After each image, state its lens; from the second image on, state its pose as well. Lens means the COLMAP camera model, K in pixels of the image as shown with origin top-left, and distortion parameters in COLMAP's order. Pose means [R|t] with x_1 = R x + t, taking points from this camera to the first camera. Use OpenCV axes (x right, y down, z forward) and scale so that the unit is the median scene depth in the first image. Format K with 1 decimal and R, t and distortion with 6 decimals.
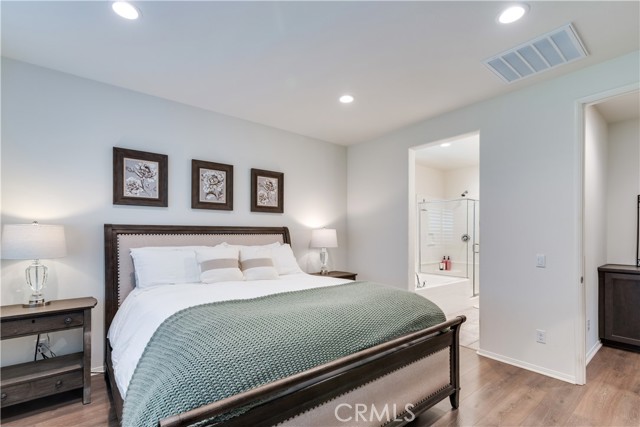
lens RADIAL K [[283.8, 0, 326.8], [0, 283.8, 233.6], [0, 0, 1]] dist [0.002571, 0.000384]
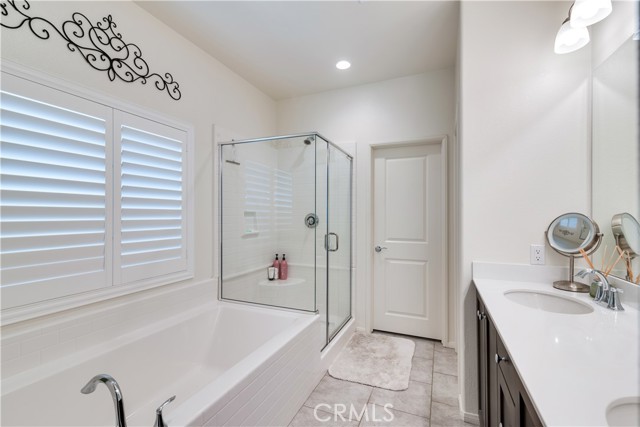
lens RADIAL K [[283.8, 0, 320.8], [0, 283.8, 215.3], [0, 0, 1]] dist [0.002571, 0.000384]
pose [[0.882668, -0.001600, 0.469994, 0.239644], [0.001132, 0.999999, 0.001277, 0.004882], [-0.469996, -0.000595, 0.882669, 0.495444]]
